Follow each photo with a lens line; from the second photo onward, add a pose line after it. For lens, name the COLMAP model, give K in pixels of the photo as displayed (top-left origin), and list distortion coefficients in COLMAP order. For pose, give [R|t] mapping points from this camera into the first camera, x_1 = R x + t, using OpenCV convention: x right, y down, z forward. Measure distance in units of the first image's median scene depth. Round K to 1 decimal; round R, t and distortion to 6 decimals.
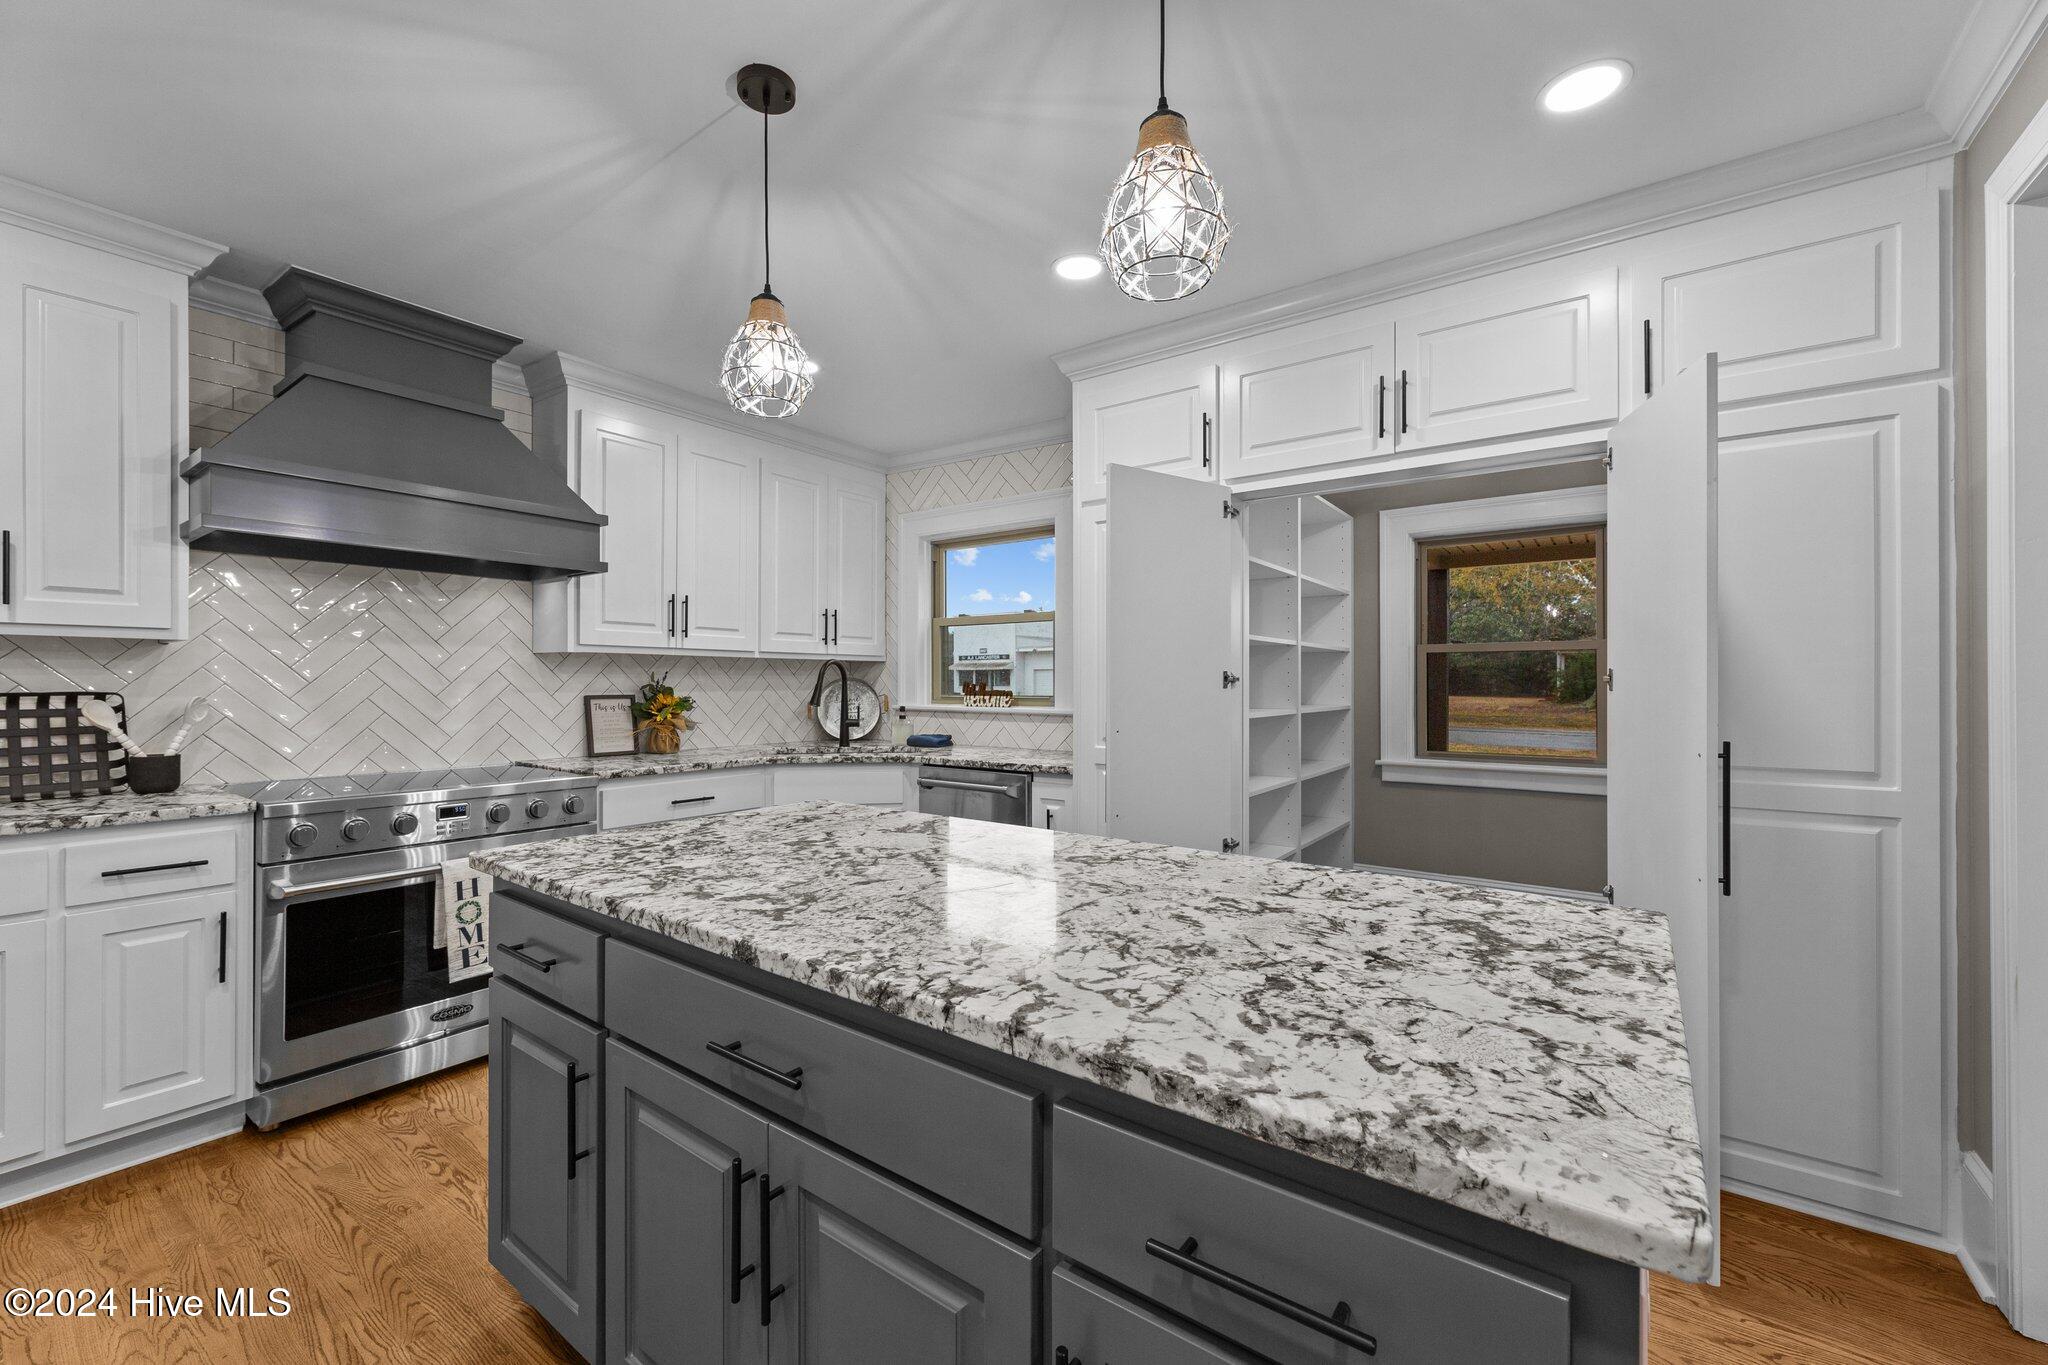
lens RADIAL K [[818.5, 0, 1024.0], [0, 818.5, 682.5], [0, 0, 1]] dist [-0.000415, 0.000040]
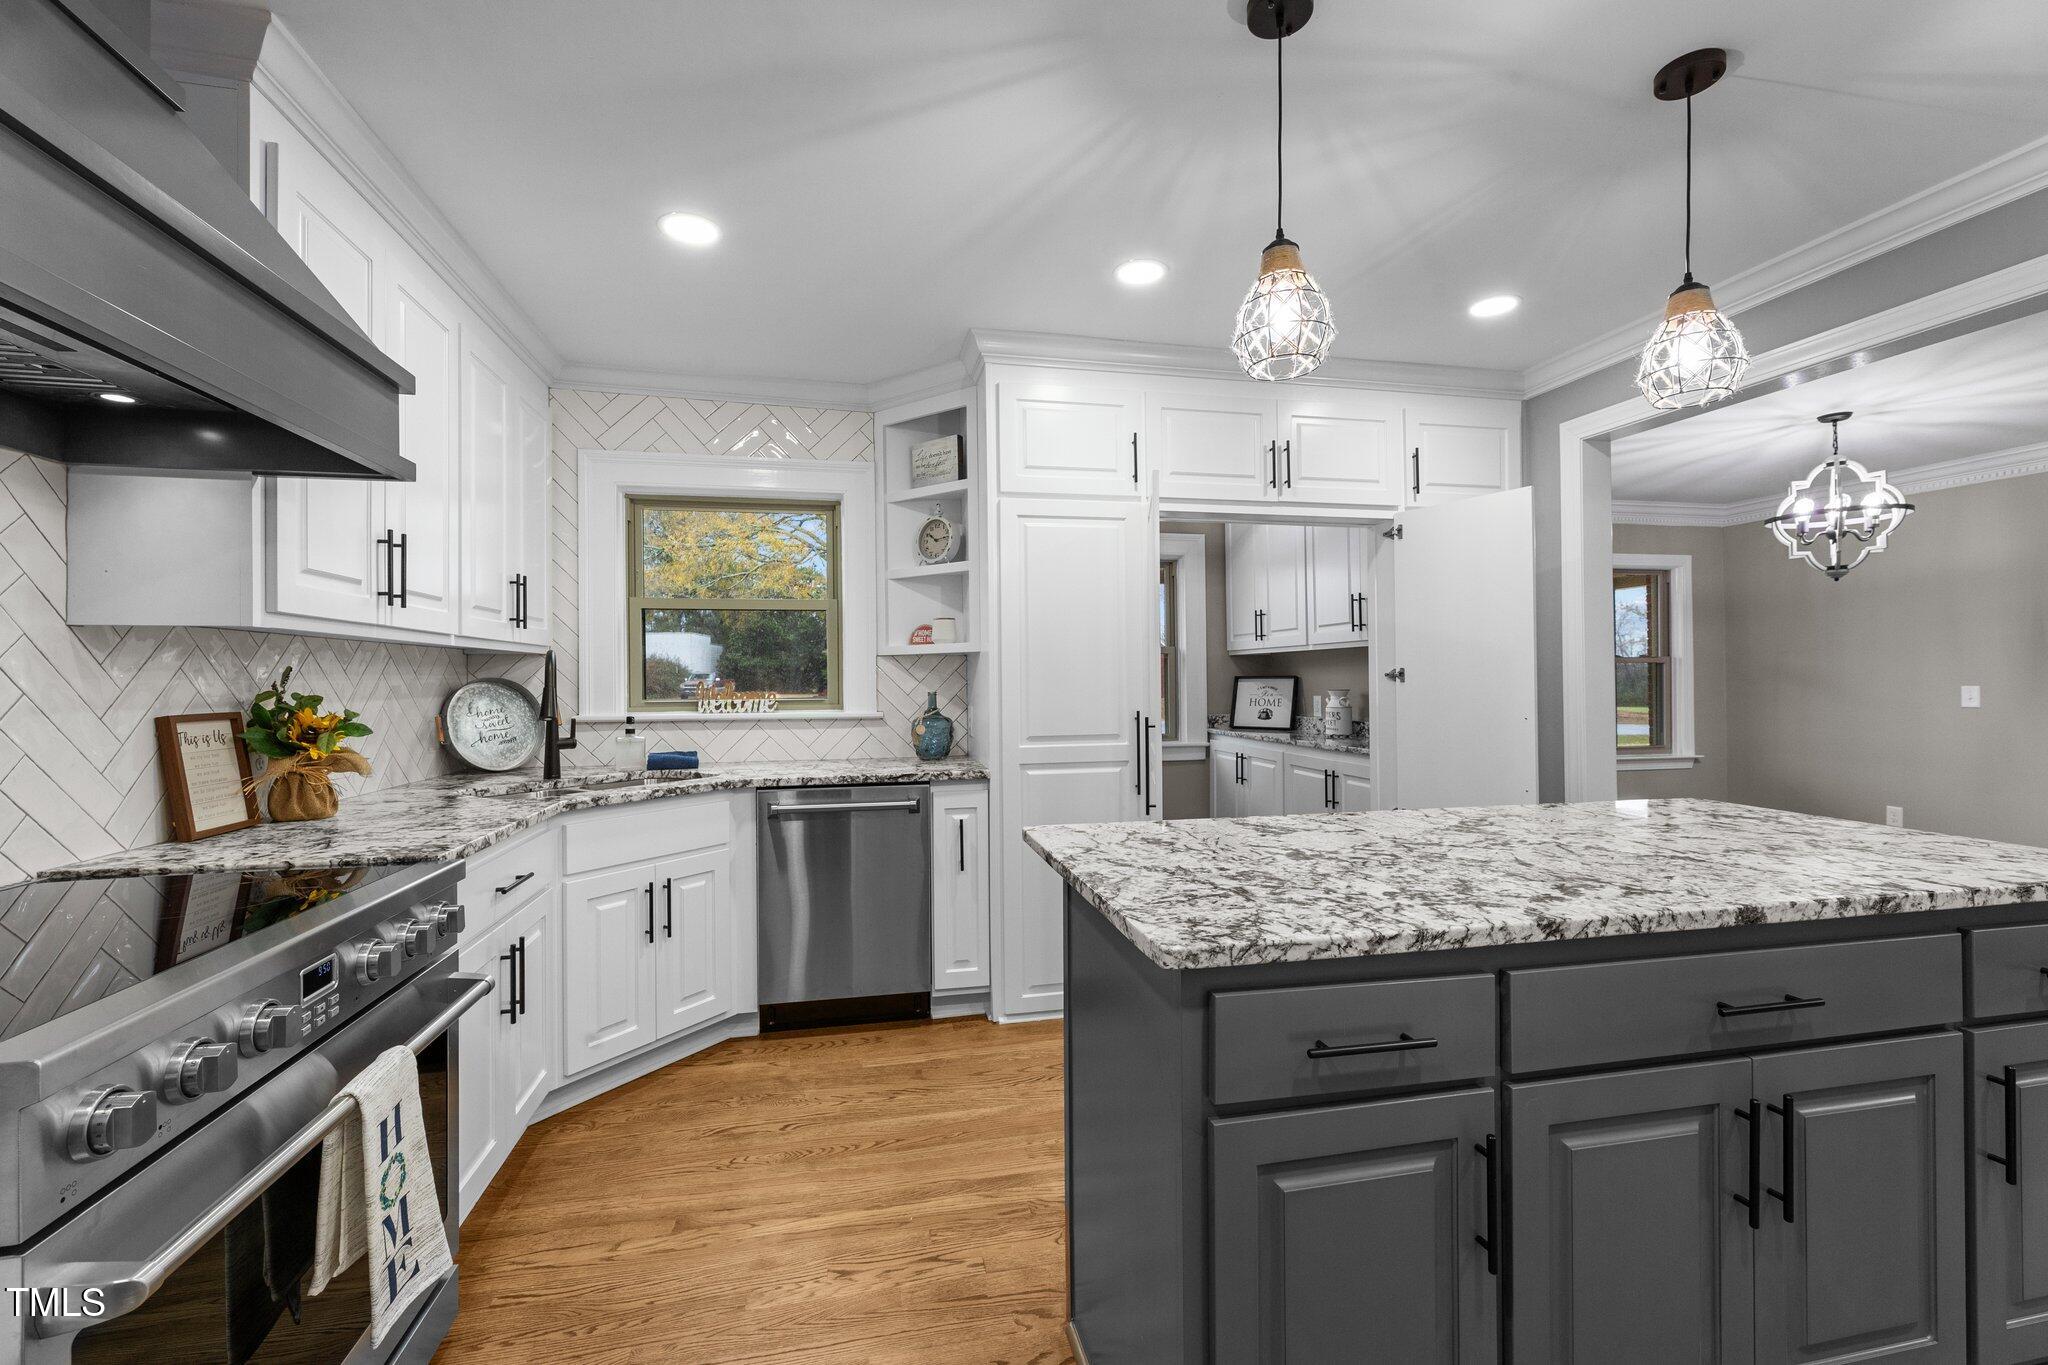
lens RADIAL K [[833.4, 0, 1016.4], [0, 833.4, 679.5], [0, 0, 1]] dist [0.001465, 0.000336]
pose [[0.666401, -0.006367, 0.745566, -0.698072], [0.008383, 0.999964, 0.001047, -0.002411], [-0.745546, 0.005552, 0.666431, 0.366121]]
